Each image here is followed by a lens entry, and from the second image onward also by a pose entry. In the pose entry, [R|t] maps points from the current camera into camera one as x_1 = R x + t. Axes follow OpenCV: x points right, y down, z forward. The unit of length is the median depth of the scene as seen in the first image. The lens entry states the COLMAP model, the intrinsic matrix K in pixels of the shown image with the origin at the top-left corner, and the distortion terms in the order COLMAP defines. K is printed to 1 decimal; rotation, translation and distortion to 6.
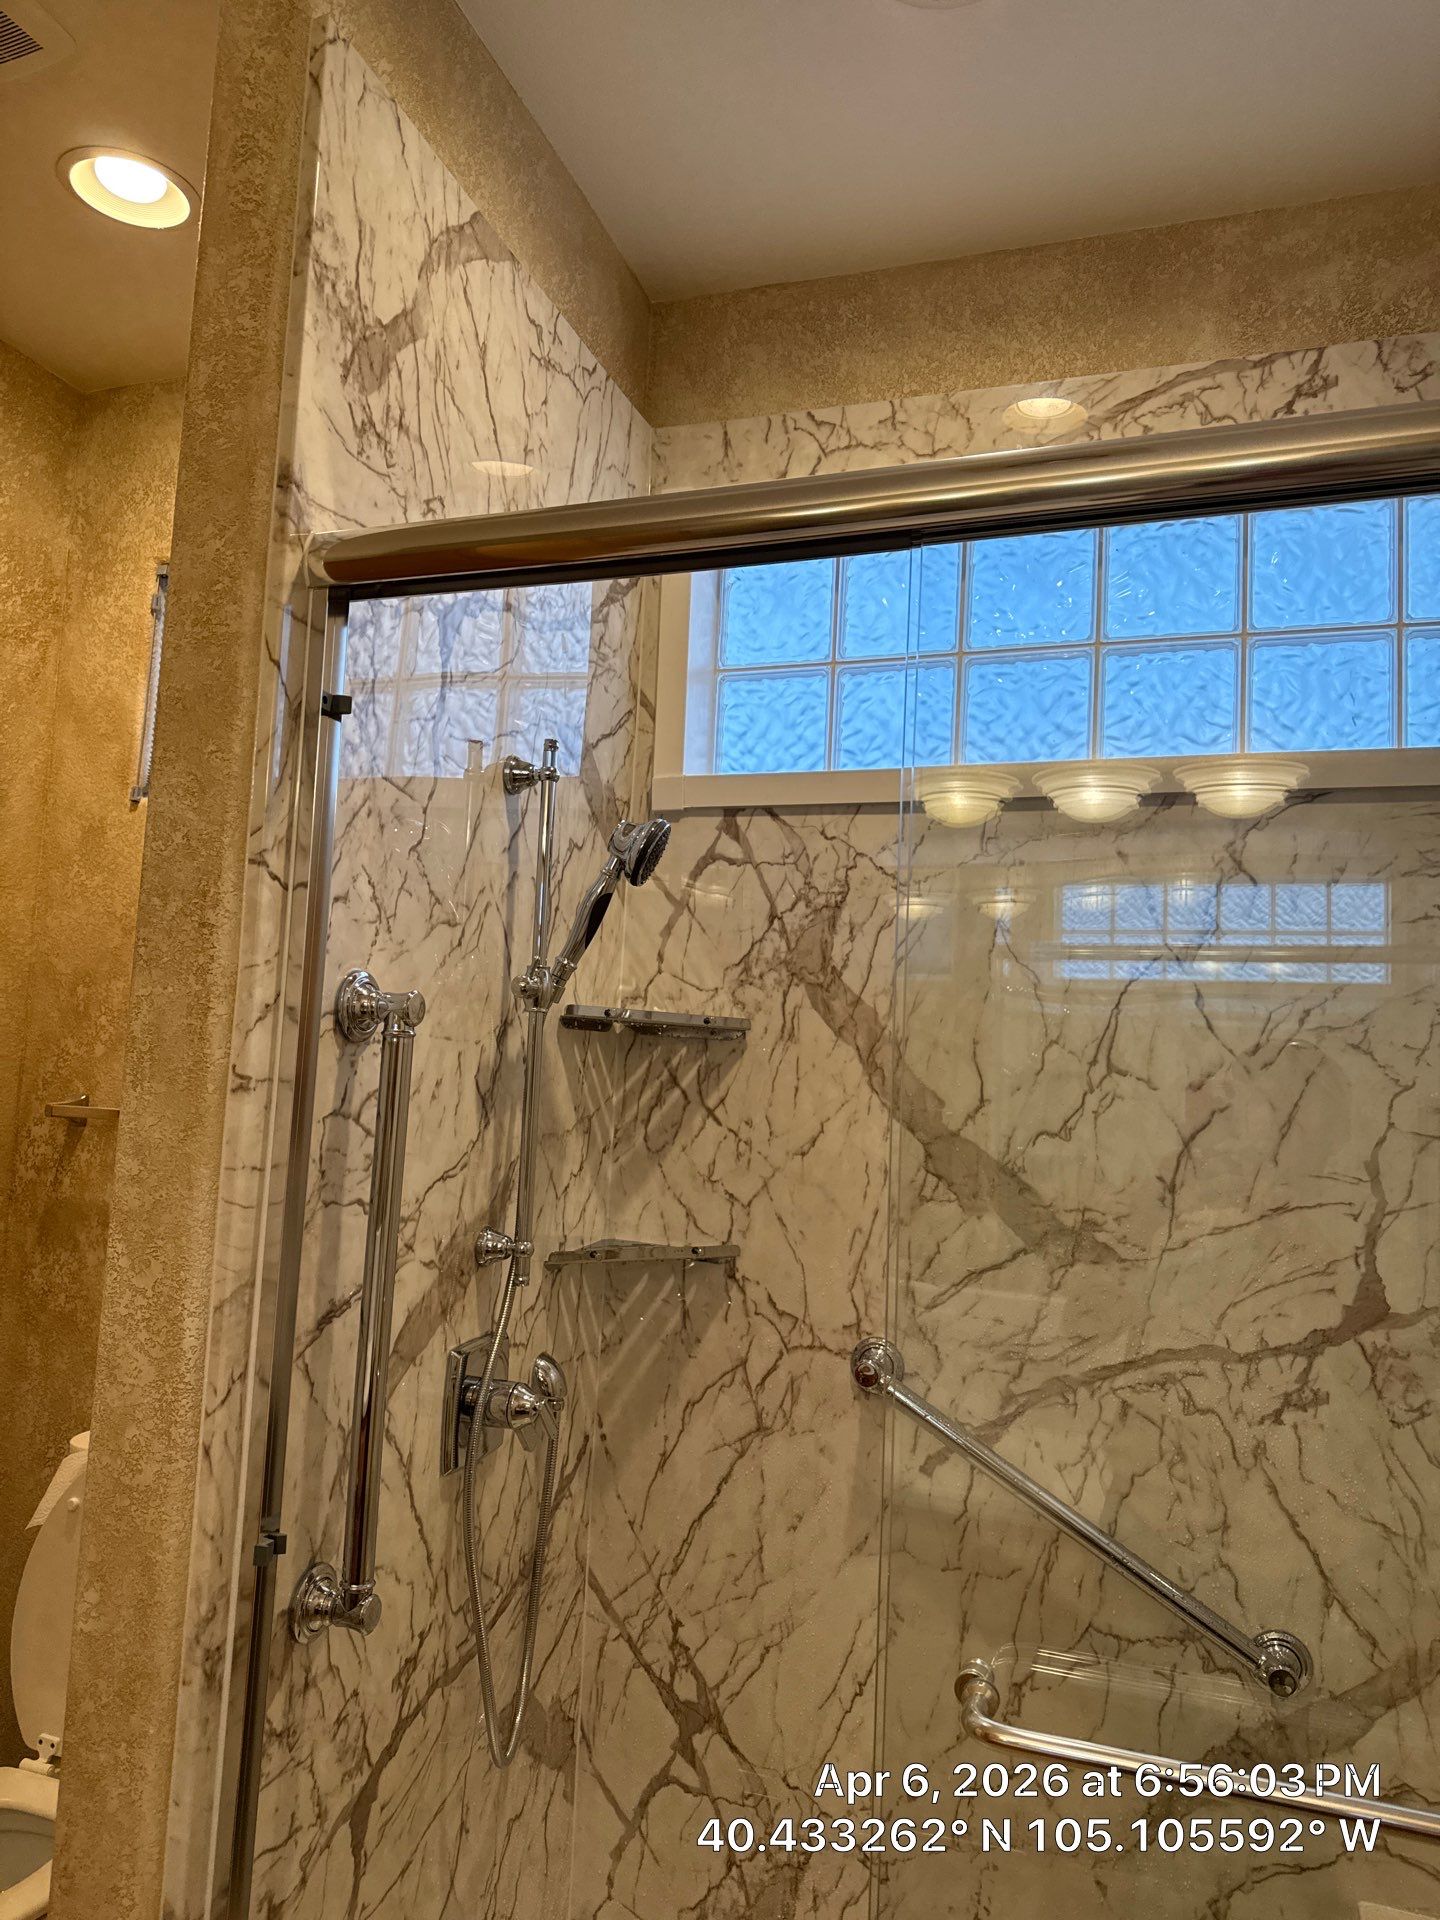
lens RADIAL K [[1361.4, 0, 706.1], [0, 1361.4, 961.3], [0, 0, 1]] dist [0.039554, -0.053426]
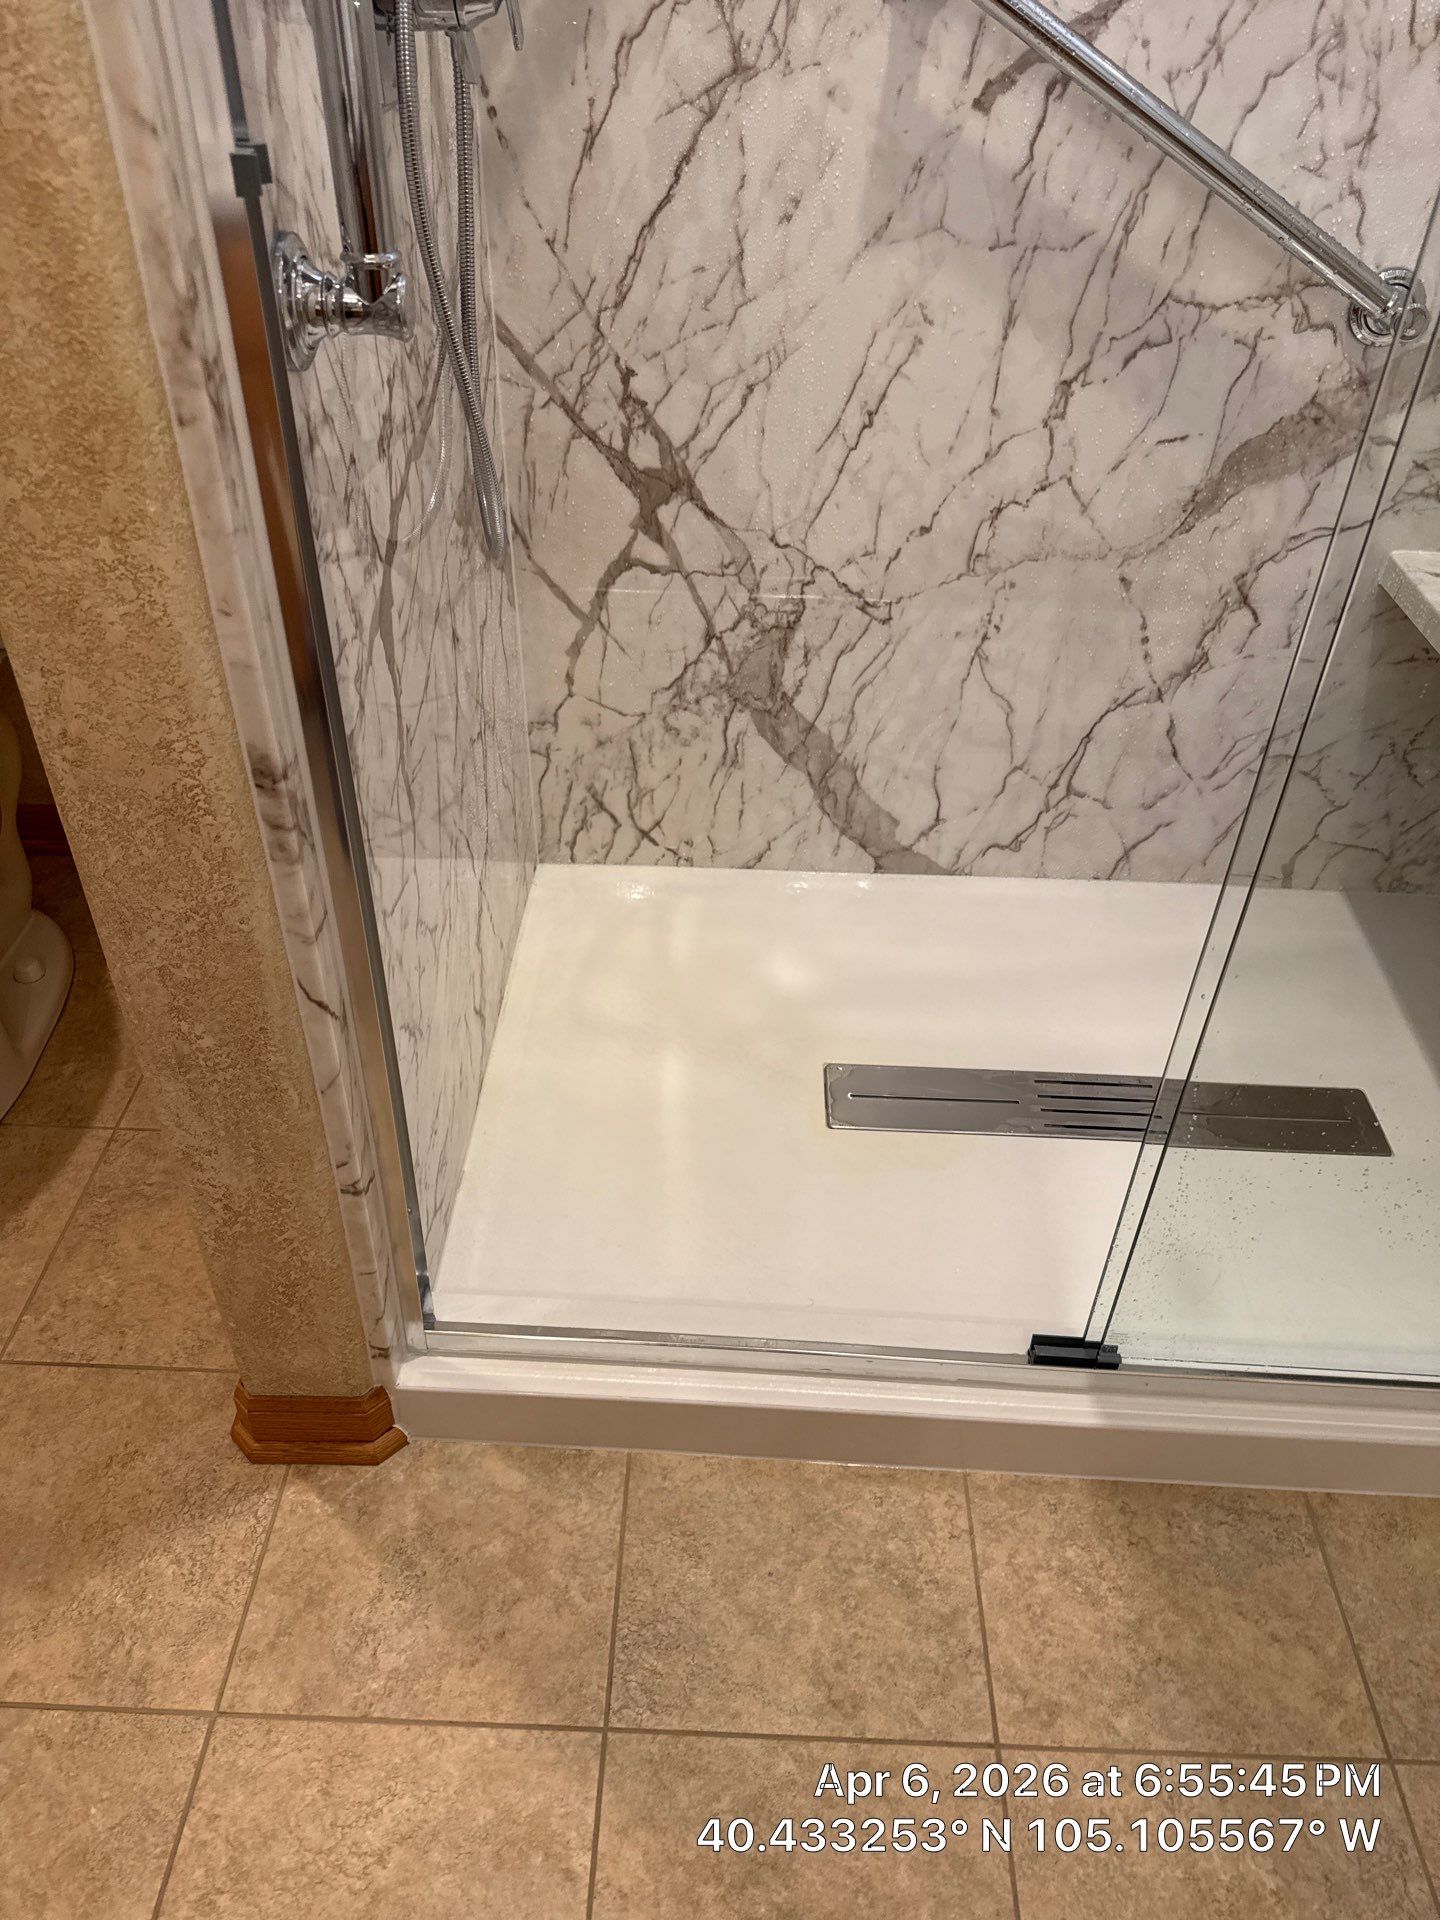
lens RADIAL K [[1361.4, 0, 708.5], [0, 1361.4, 967.5], [0, 0, 1]] dist [0.039554, -0.053426]
pose [[0.953300, -0.212814, 0.214311, -0.230386], [-0.000958, 0.707446, 0.706767, 0.191921], [-0.302023, -0.673966, 0.674205, 0.268548]]
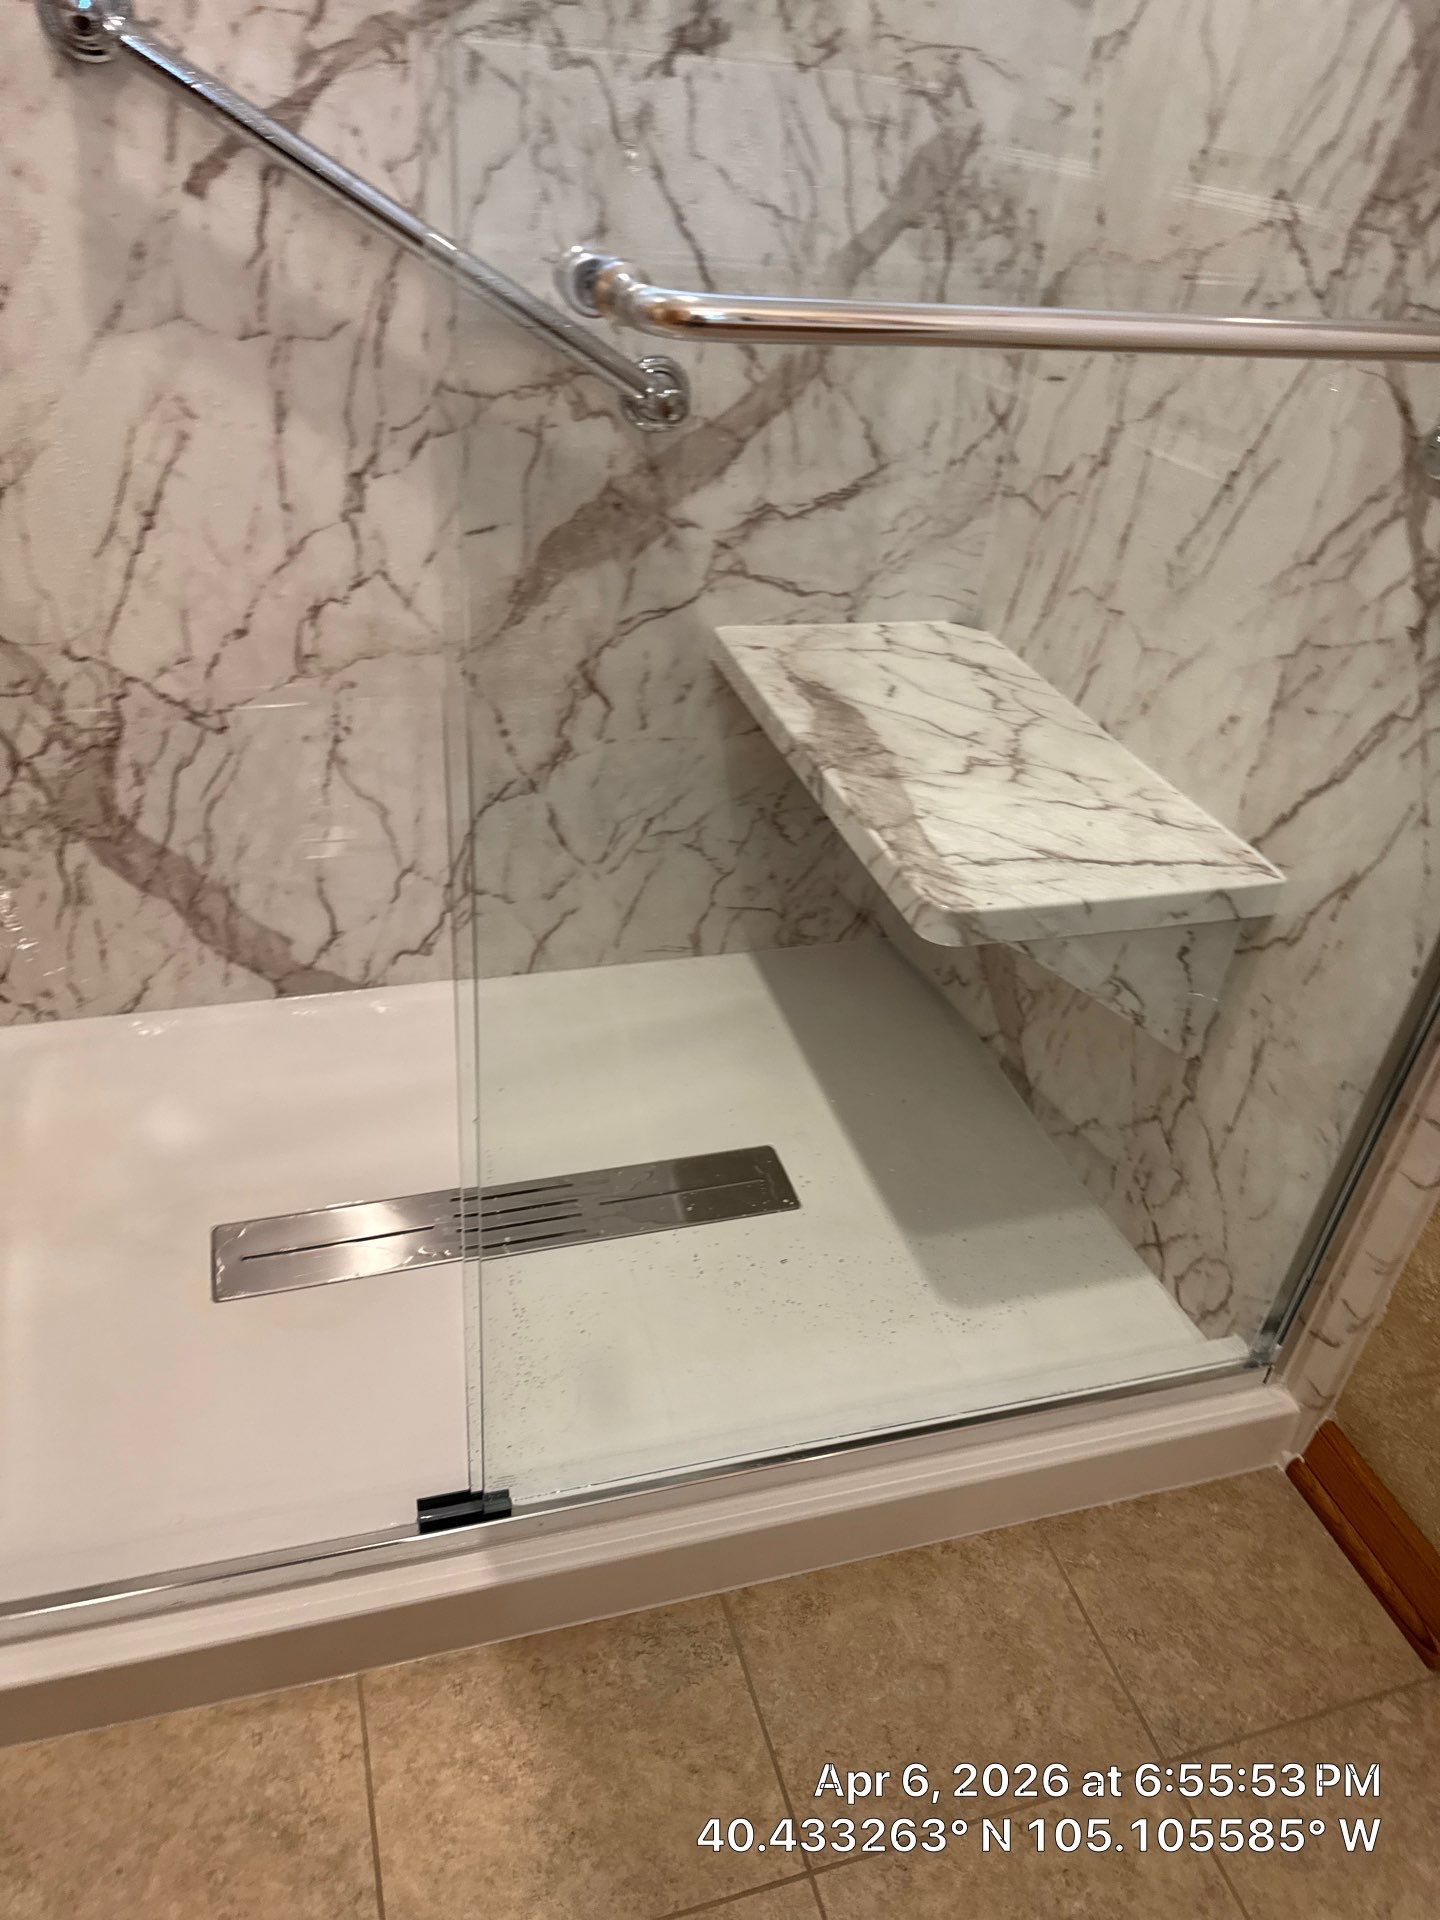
lens RADIAL K [[1361.4, 0, 713.1], [0, 1361.4, 965.2], [0, 0, 1]] dist [0.039554, -0.053426]
pose [[0.807041, -0.319641, 0.496503, -0.091040], [-0.095887, 0.758725, 0.644316, 0.210694], [-0.582658, -0.567597, 0.581672, 0.255471]]
